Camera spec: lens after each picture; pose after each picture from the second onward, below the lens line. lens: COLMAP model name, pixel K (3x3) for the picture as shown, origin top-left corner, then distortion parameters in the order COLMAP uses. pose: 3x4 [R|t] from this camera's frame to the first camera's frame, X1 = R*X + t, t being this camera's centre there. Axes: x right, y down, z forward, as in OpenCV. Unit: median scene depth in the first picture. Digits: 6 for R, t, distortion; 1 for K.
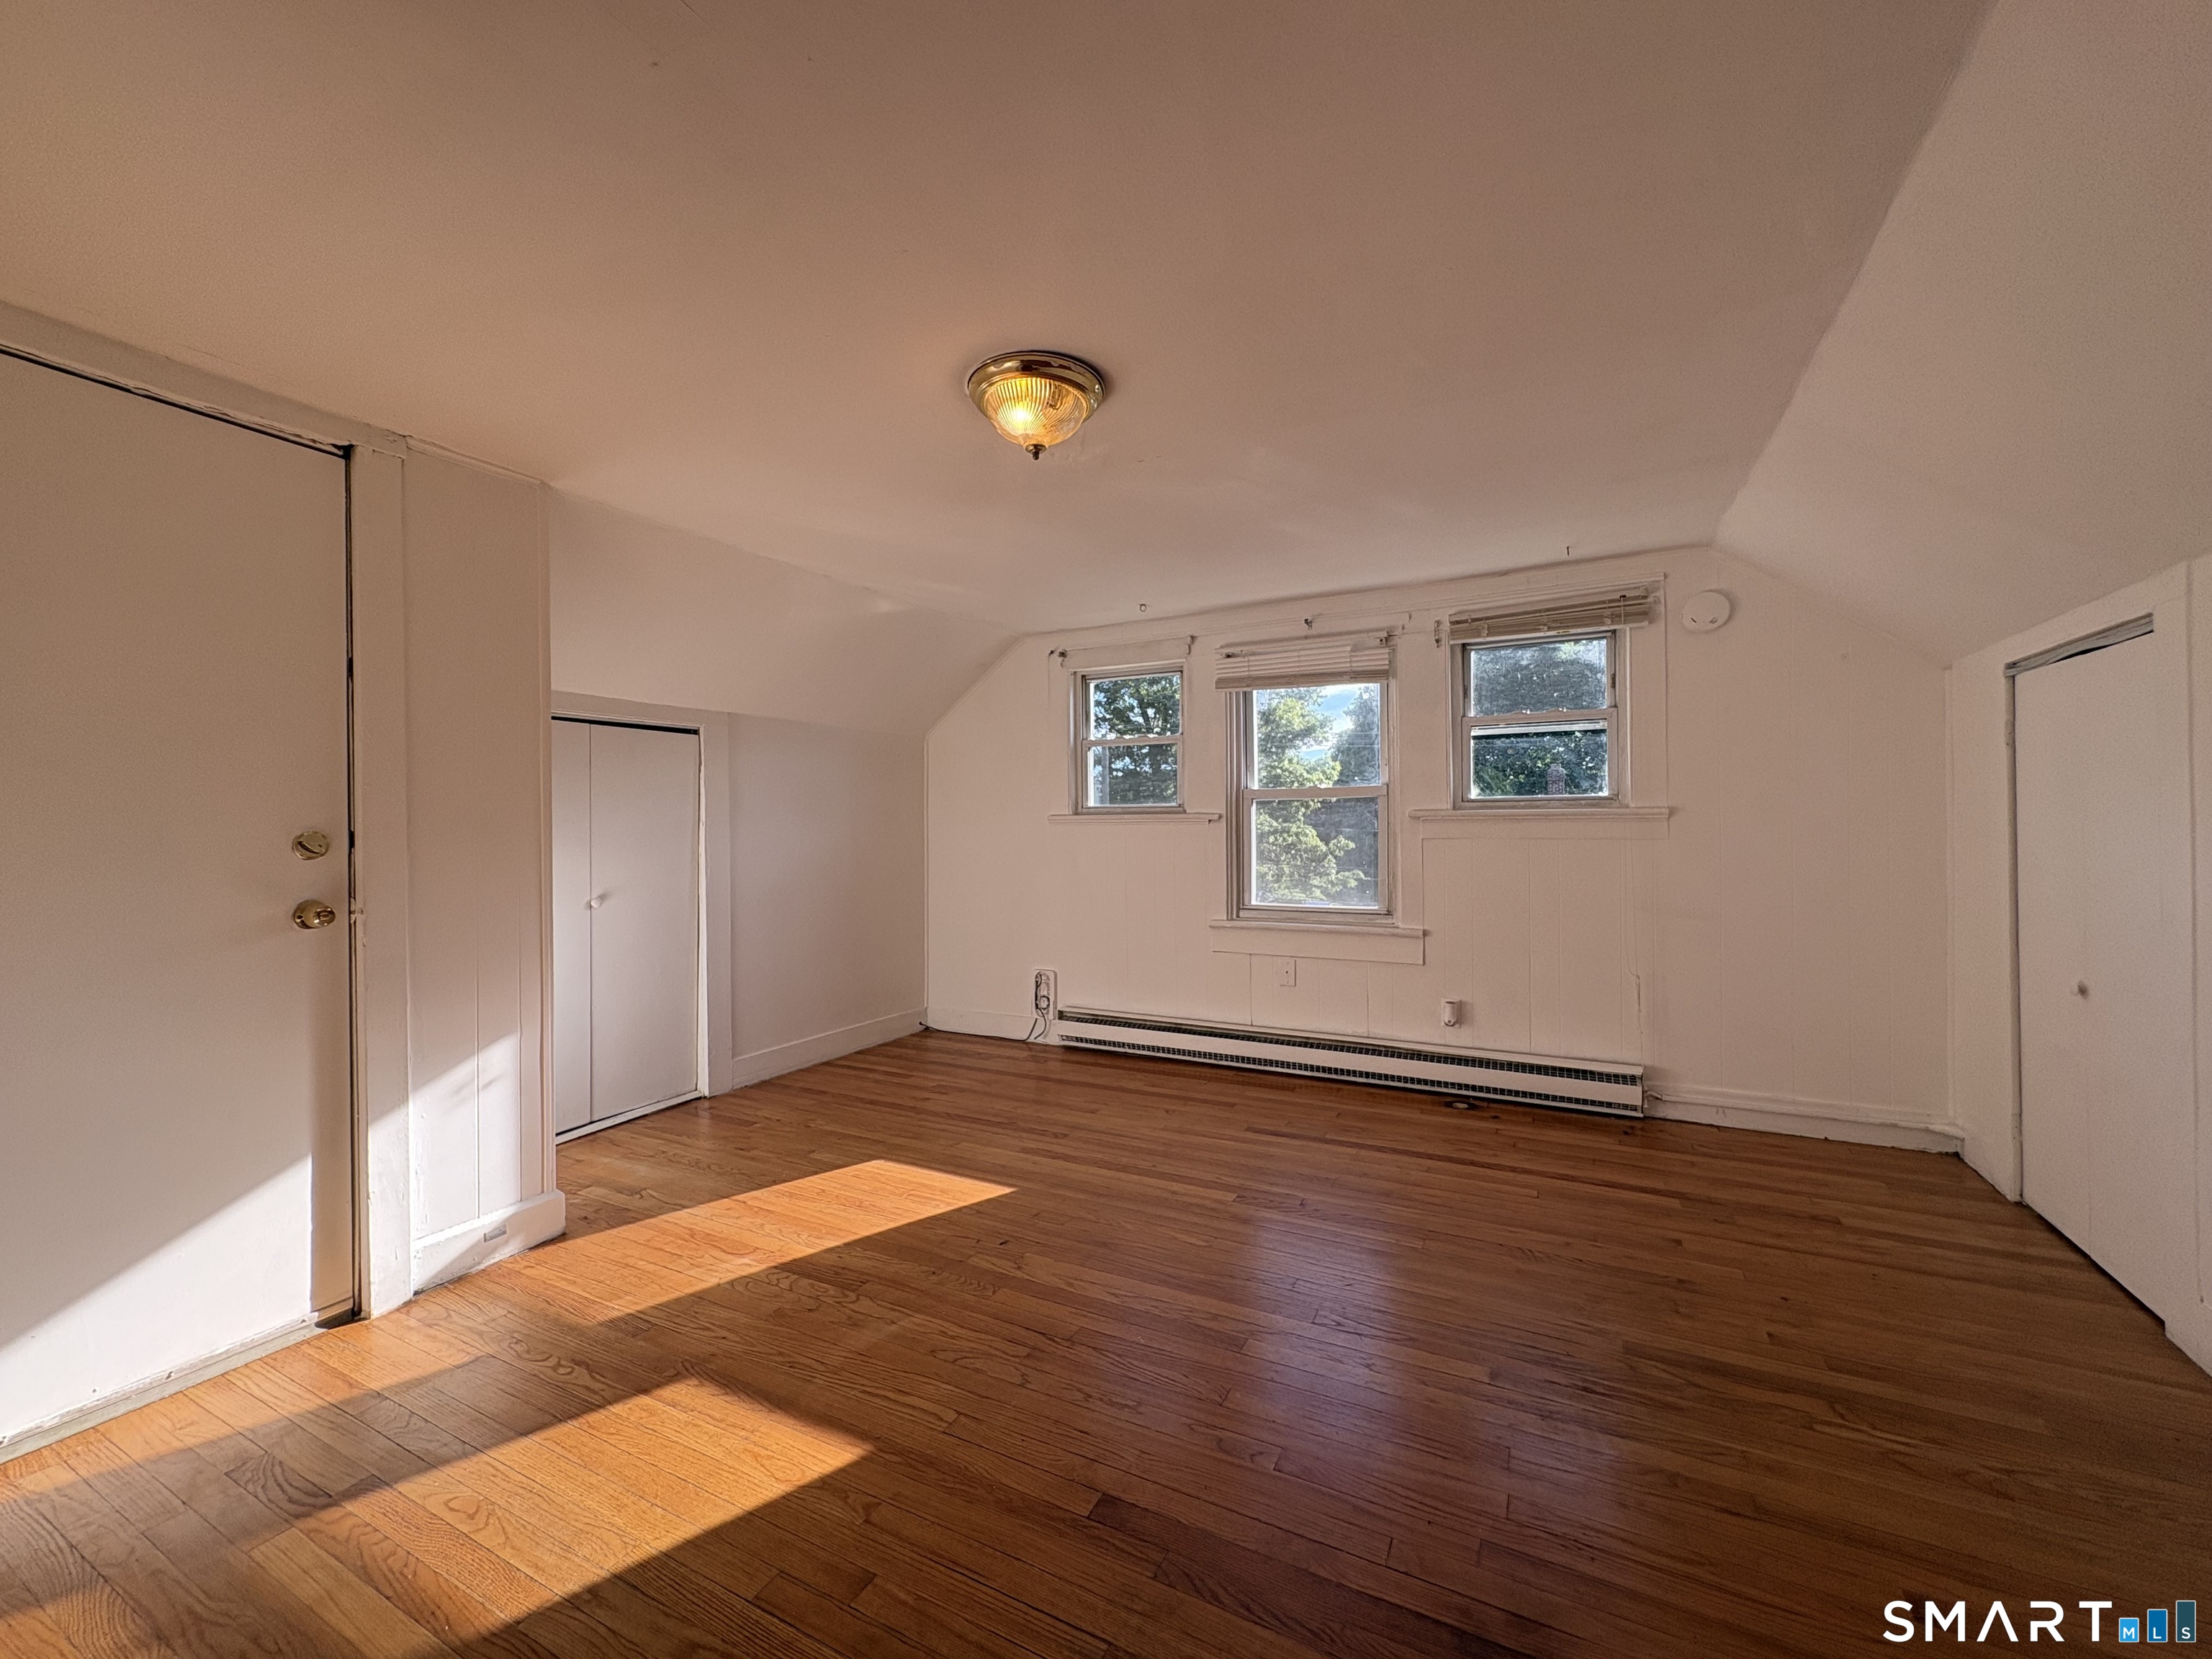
lens RADIAL K [[882.6, 0, 1103.1], [0, 882.6, 835.1], [0, 0, 1]] dist [-0.000149, 0.000098]
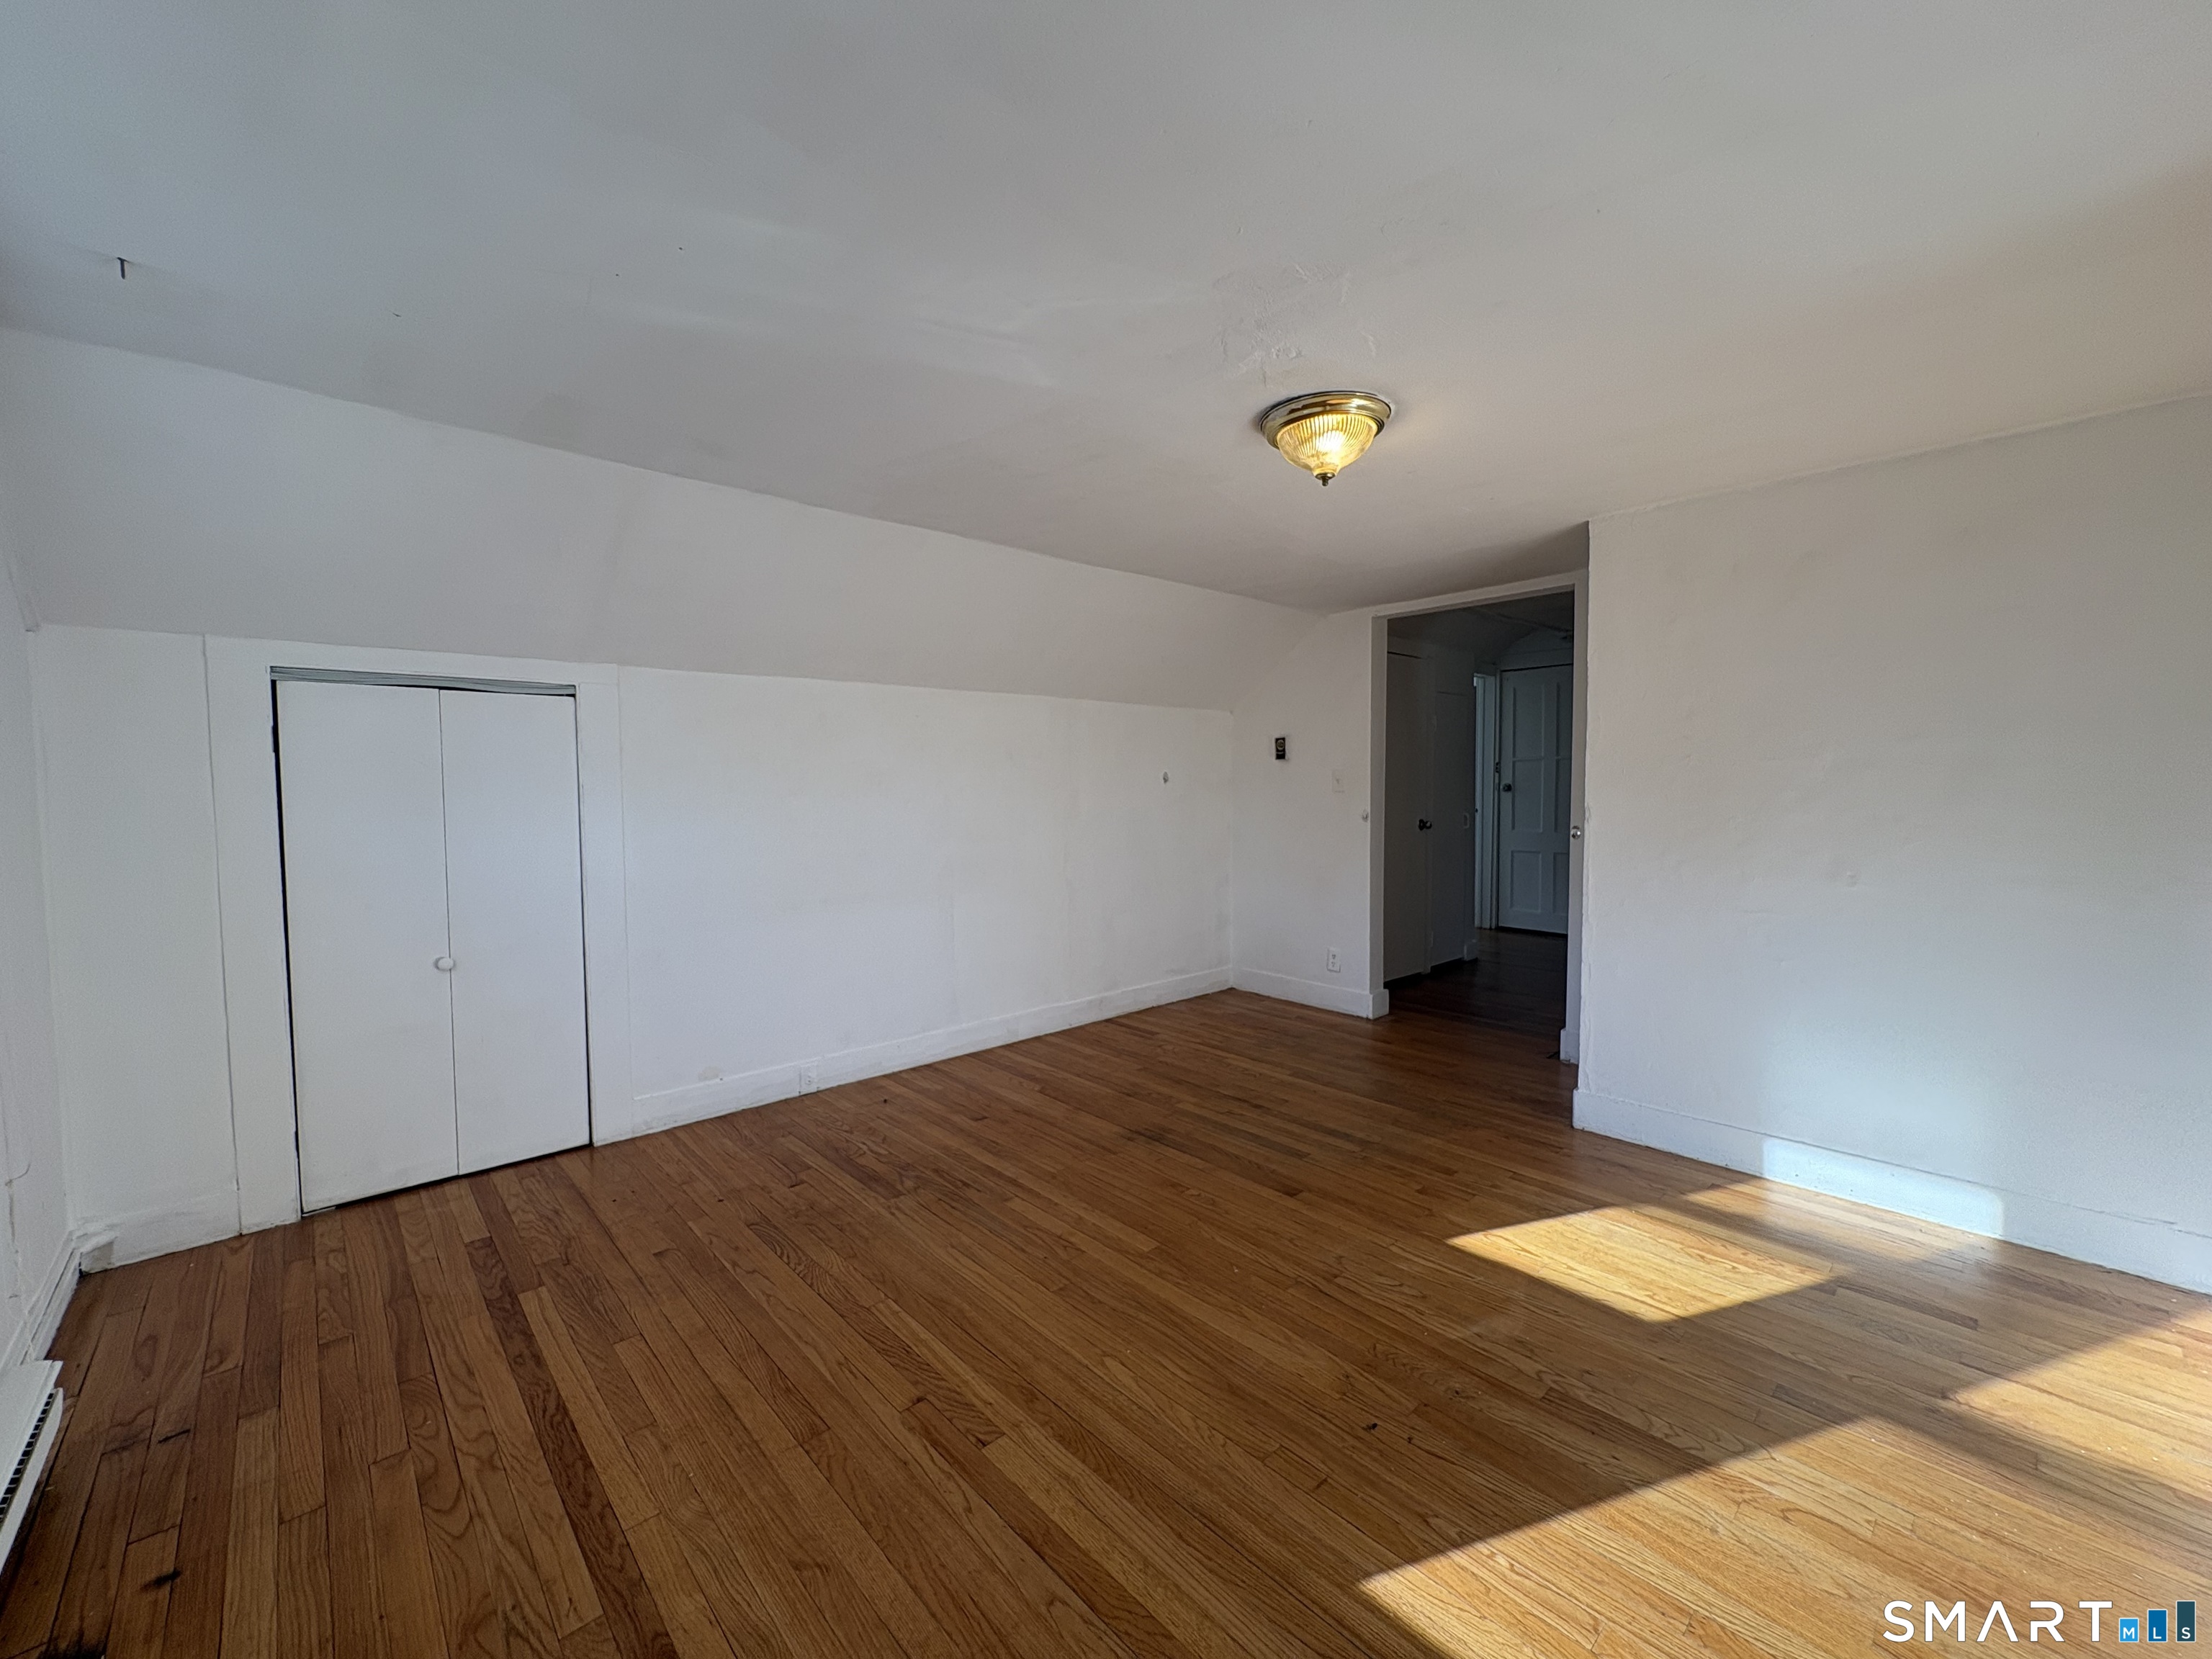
lens RADIAL K [[882.6, 0, 1107.2], [0, 882.6, 807.8], [0, 0, 1]] dist [-0.000149, 0.000098]
pose [[-0.942513, 0.007341, 0.334090, -0.160192], [0.022372, 0.998902, 0.041168, -0.069876], [-0.333420, 0.046276, -0.941642, 1.794323]]
